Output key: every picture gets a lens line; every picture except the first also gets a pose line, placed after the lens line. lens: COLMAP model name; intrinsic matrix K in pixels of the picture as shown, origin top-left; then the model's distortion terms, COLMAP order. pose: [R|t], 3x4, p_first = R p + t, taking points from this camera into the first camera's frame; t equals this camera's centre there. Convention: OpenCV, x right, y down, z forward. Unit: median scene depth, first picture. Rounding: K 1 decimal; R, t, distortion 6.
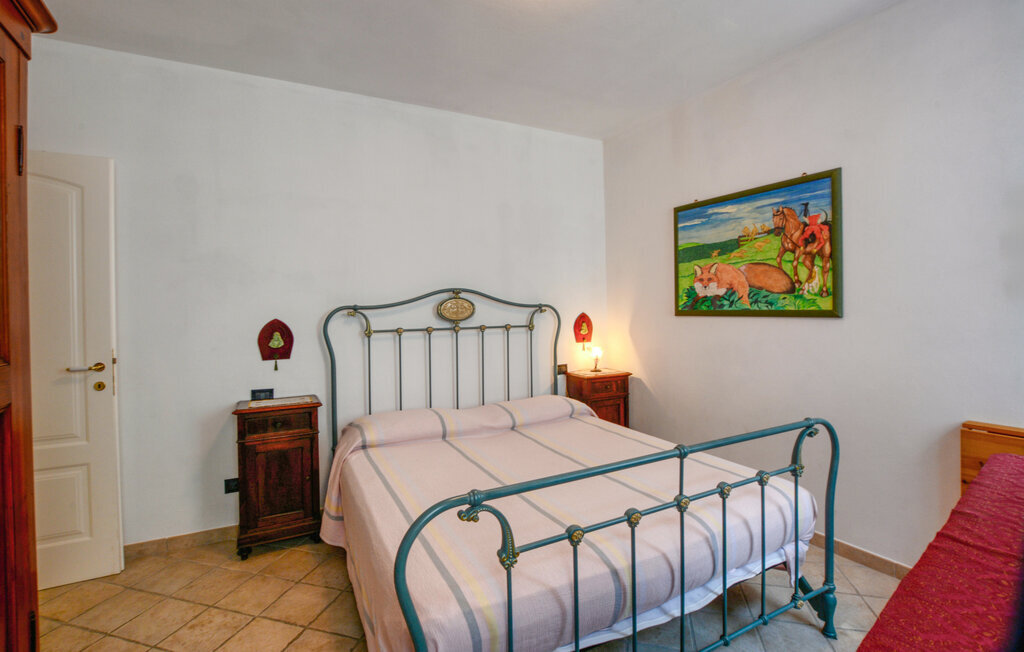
lens RADIAL K [[464.5, 0, 513.3], [0, 464.5, 321.3], [0, 0, 1]] dist [-0.019379, 0.000250]
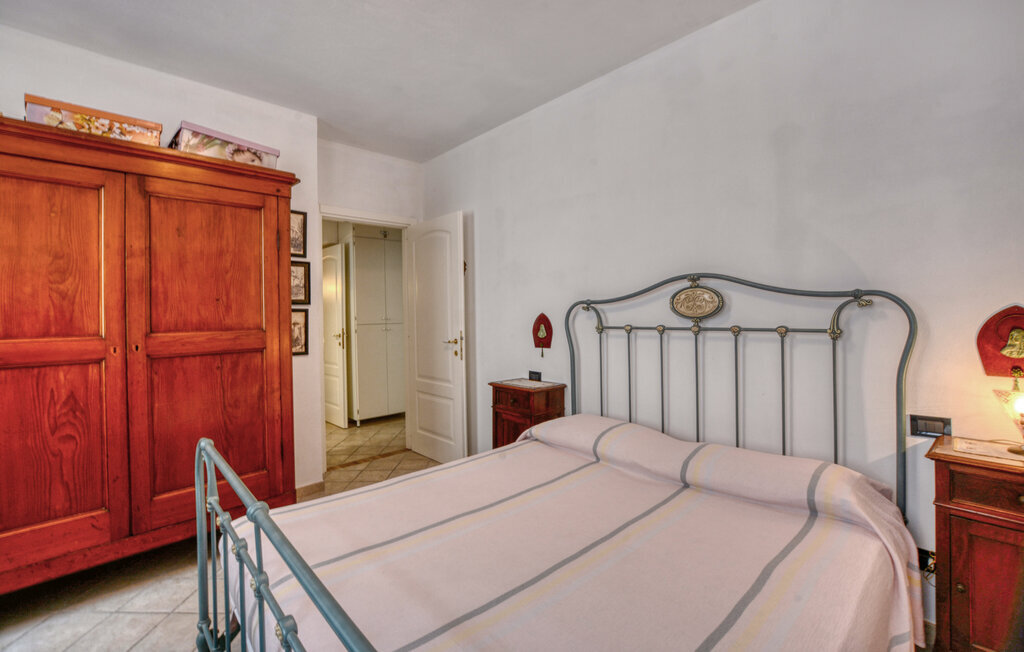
lens RADIAL K [[464.5, 0, 513.3], [0, 464.5, 321.3], [0, 0, 1]] dist [-0.019379, 0.000250]
pose [[0.247397, 0.022816, -0.968645, 0.527806], [-0.021892, 0.999599, 0.017954, -0.003175], [0.968667, 0.016764, 0.247798, 0.562723]]
